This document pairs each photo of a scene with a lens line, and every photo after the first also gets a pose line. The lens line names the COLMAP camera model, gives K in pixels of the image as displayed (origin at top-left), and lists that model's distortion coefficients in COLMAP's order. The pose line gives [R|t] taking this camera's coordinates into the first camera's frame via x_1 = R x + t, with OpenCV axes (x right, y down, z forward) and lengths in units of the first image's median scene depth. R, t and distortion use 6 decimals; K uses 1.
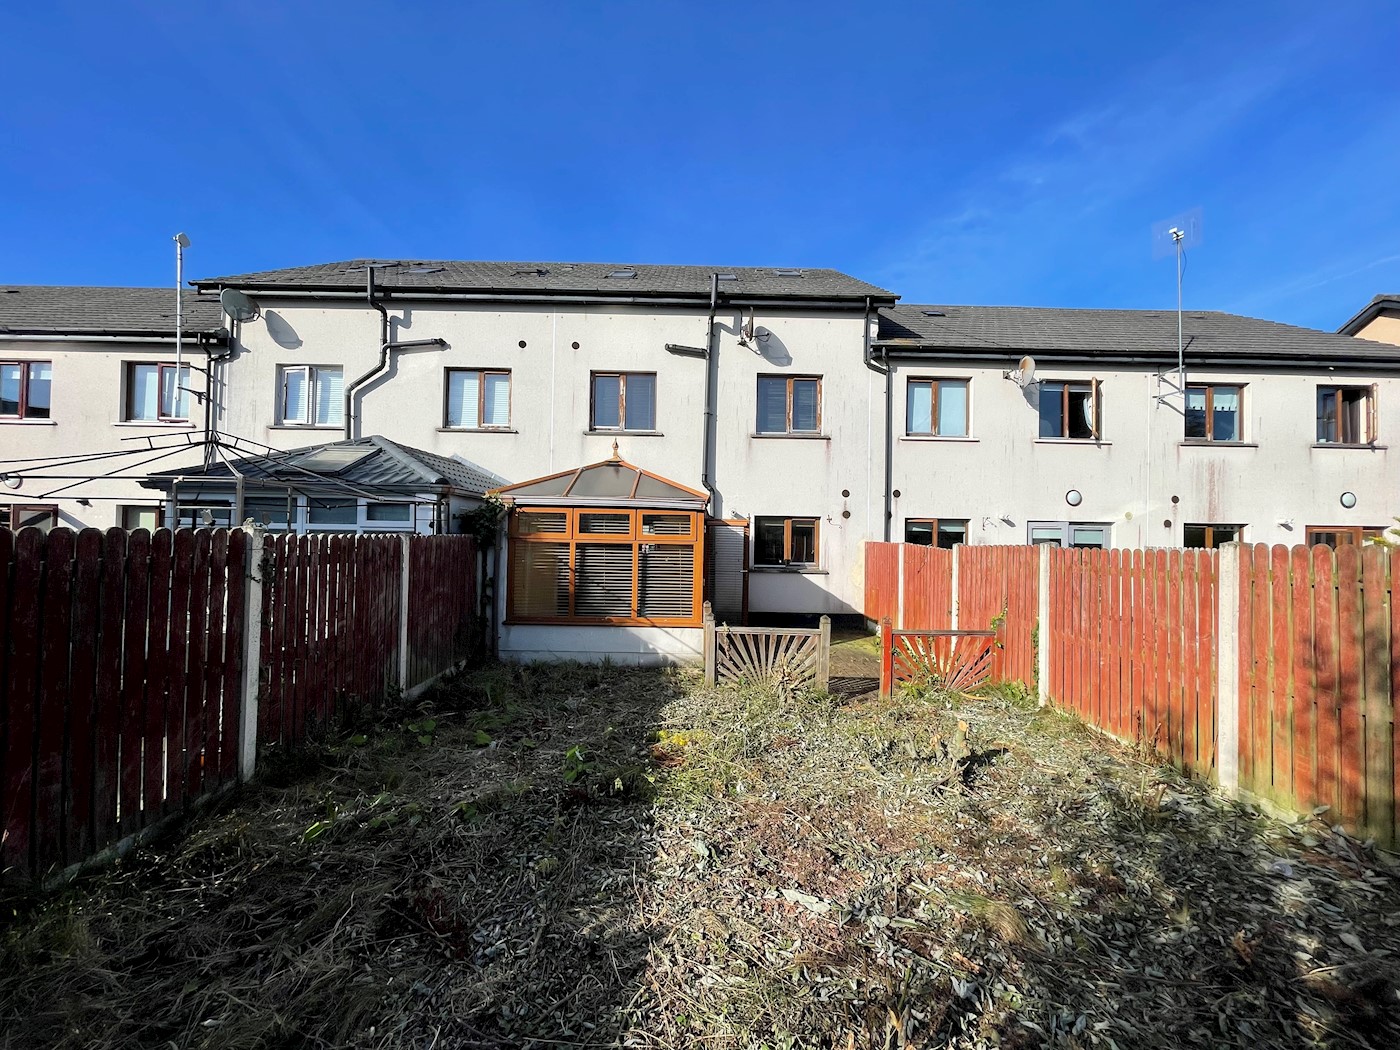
lens RADIAL K [[570.5, 0, 703.4], [0, 570.5, 524.6], [0, 0, 1]] dist [0.000273, 0.000578]
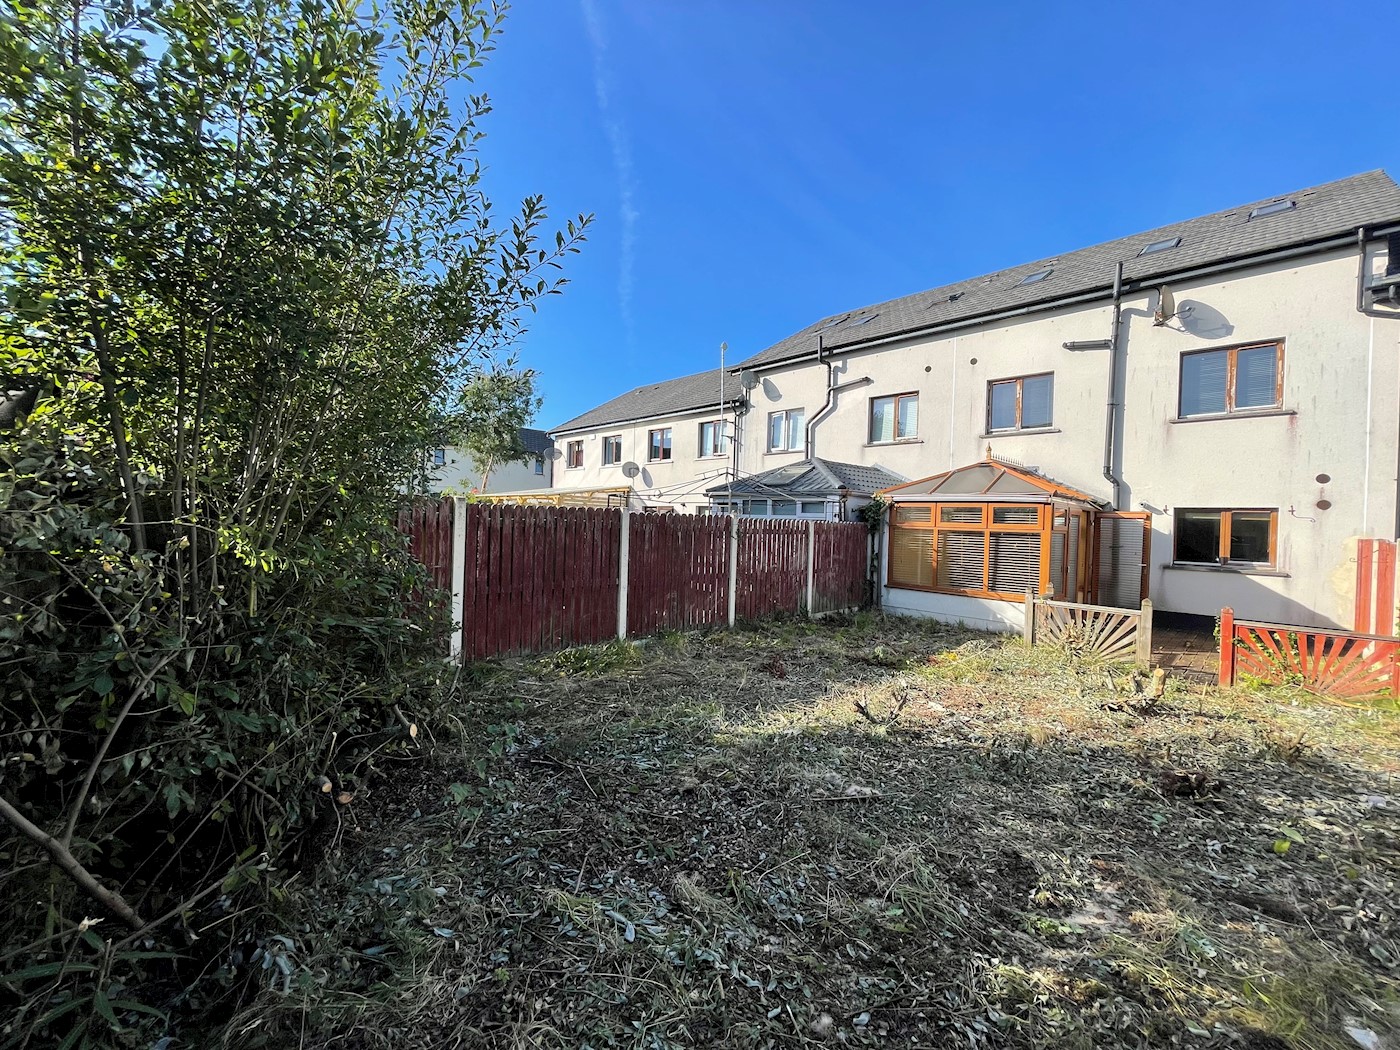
lens RADIAL K [[560.6, 0, 700.0], [0, 560.6, 525.0], [0, 0, 1]] dist [0.001015, 0.000061]
pose [[0.699129, 0.009870, -0.714927, 0.205060], [-0.004459, 0.999945, 0.009445, 0.007559], [0.714982, -0.003415, 0.699135, -0.187282]]
